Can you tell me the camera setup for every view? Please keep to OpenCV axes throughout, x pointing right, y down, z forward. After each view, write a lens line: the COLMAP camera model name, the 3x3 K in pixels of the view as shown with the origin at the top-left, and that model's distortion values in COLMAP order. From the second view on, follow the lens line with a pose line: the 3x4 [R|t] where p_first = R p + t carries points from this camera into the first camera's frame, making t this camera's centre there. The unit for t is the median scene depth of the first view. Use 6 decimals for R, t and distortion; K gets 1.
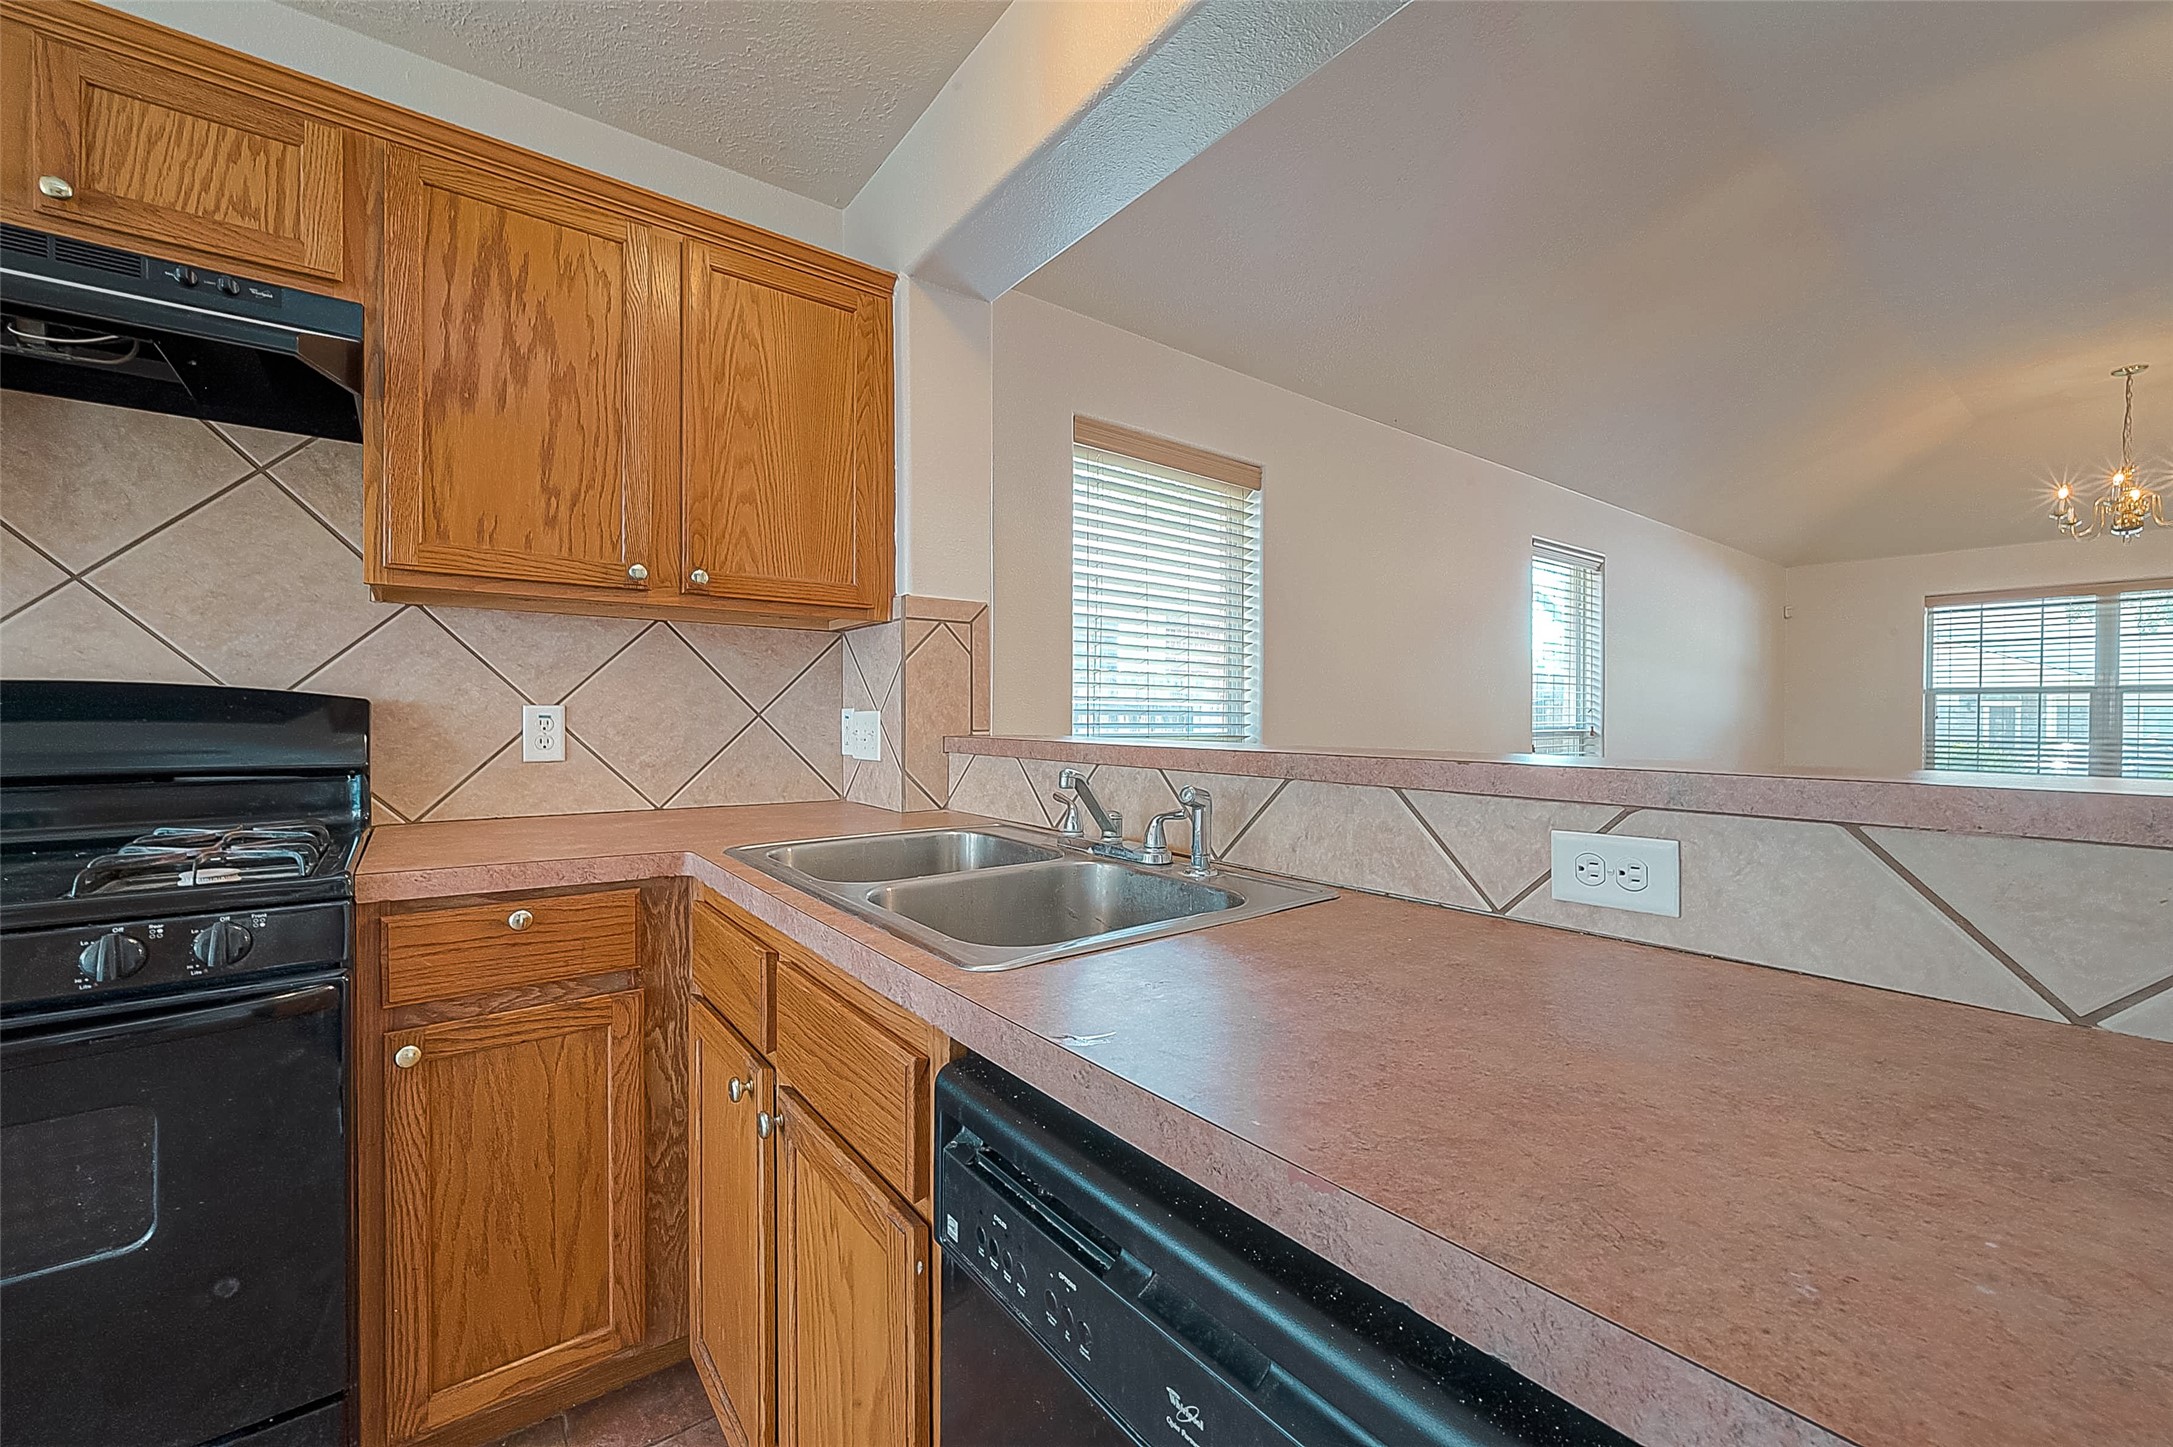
lens RADIAL K [[857.2, 0, 1088.1], [0, 857.2, 718.8], [0, 0, 1]] dist [-0.000262, -0.000053]
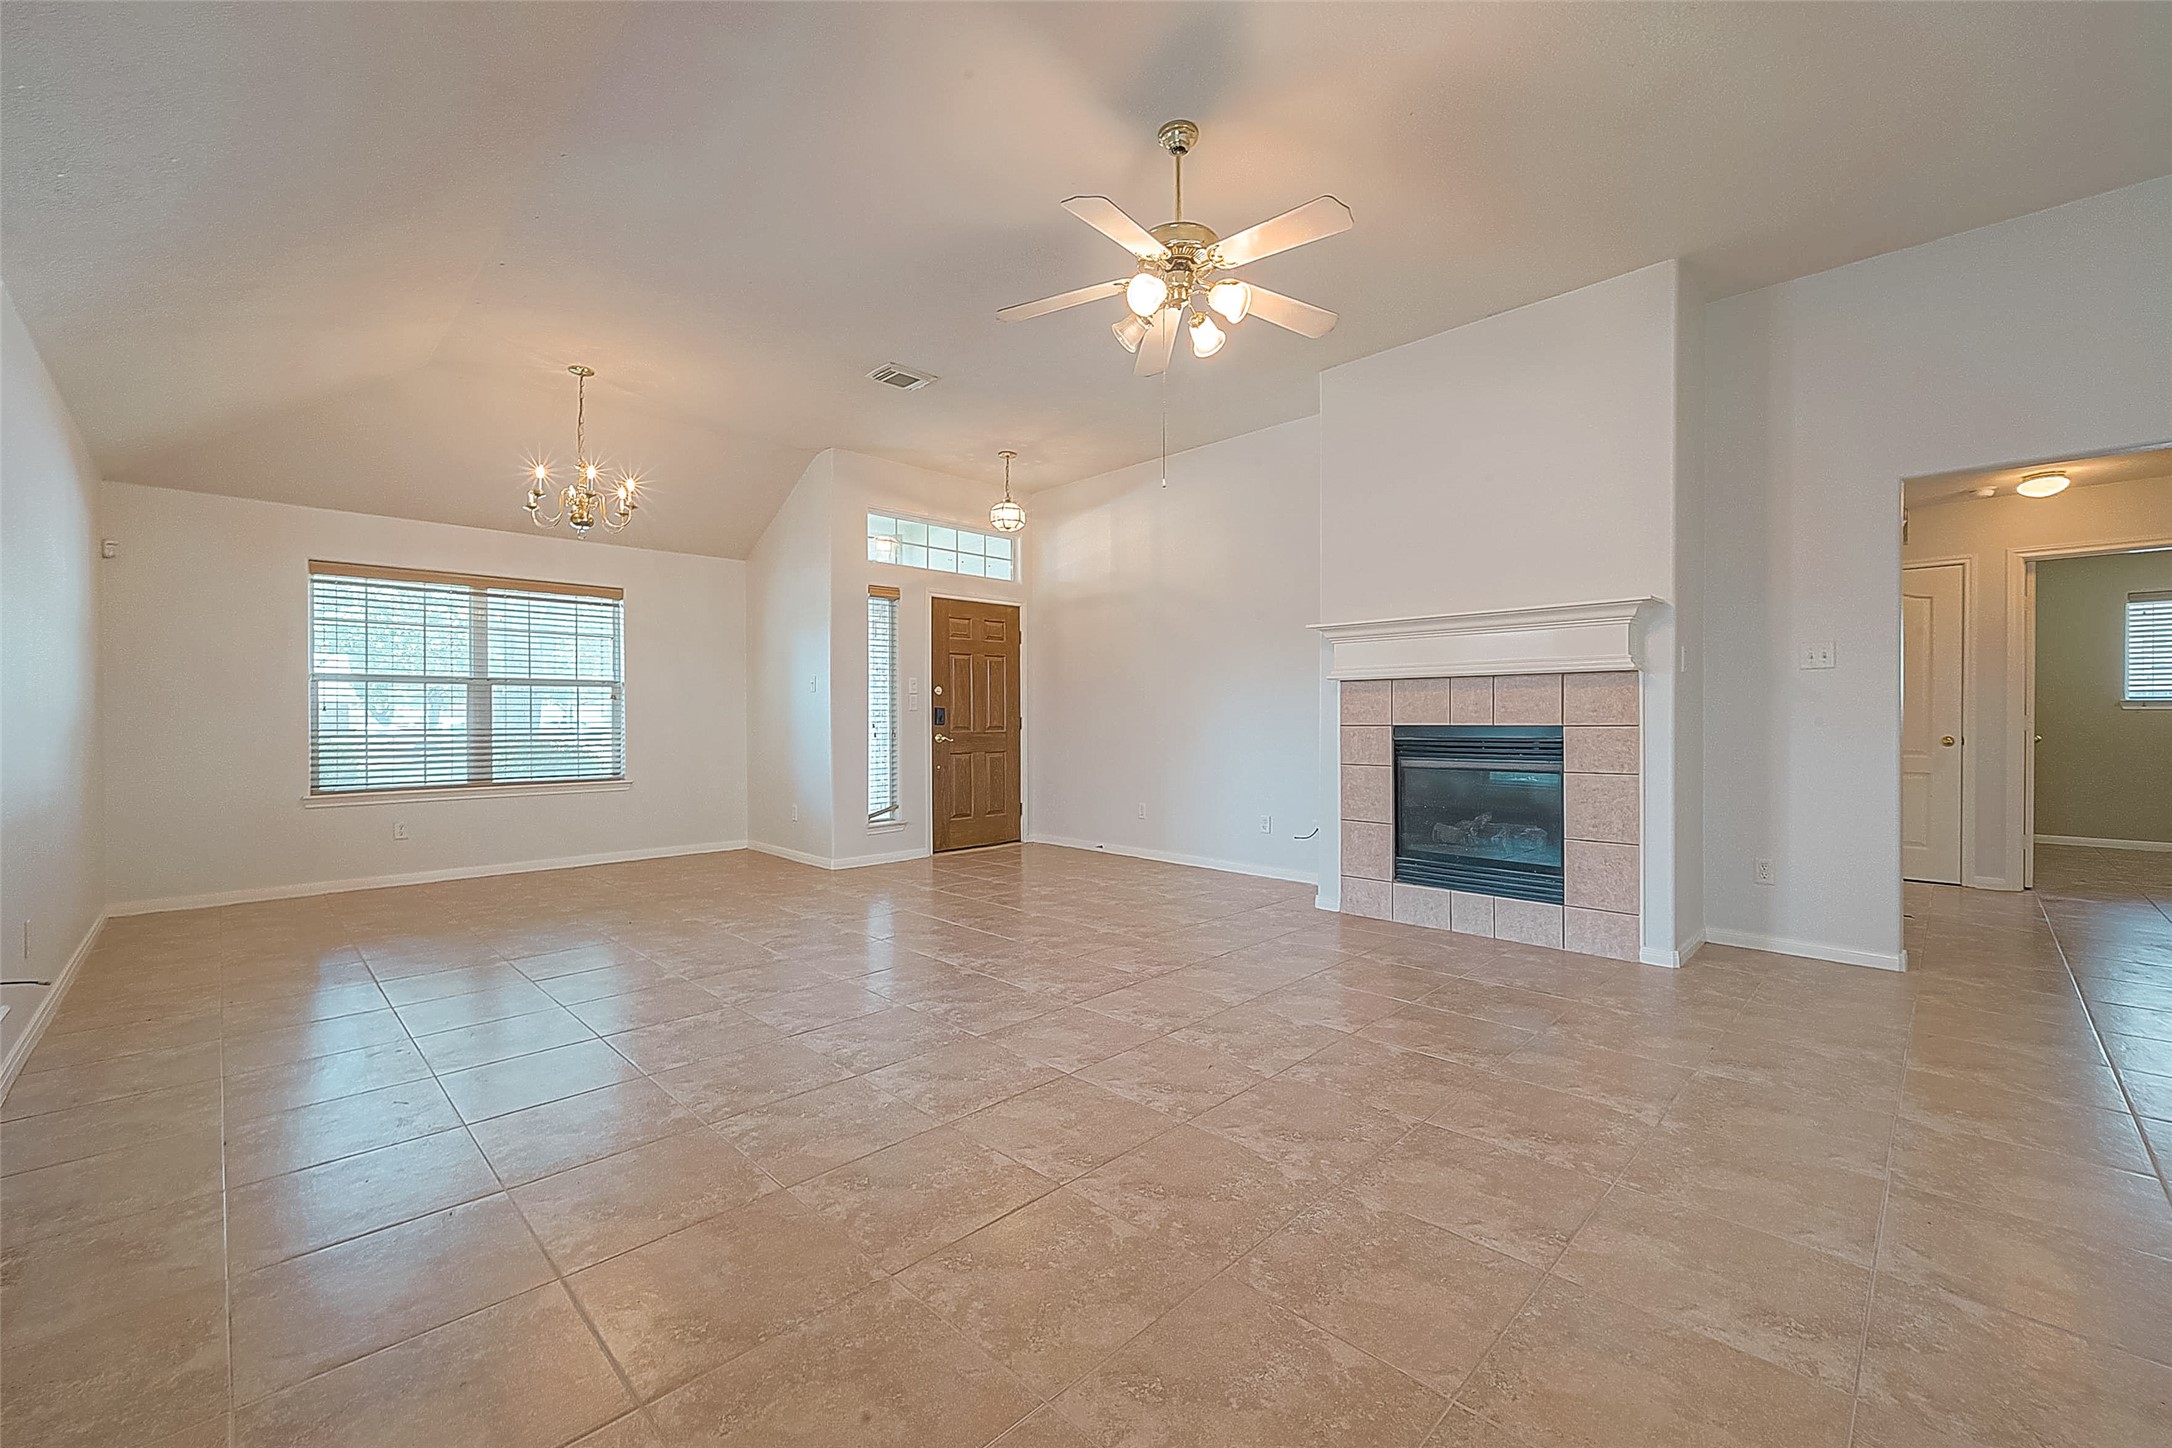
lens RADIAL K [[875.7, 0, 1099.6], [0, 875.7, 722.7], [0, 0, 1]] dist [0.000054, -0.000062]
pose [[-0.134419, -0.008856, 0.990885, 0.221896], [0.008228, 0.999916, 0.010053, 0.040083], [-0.990890, 0.009505, -0.134334, 1.538278]]
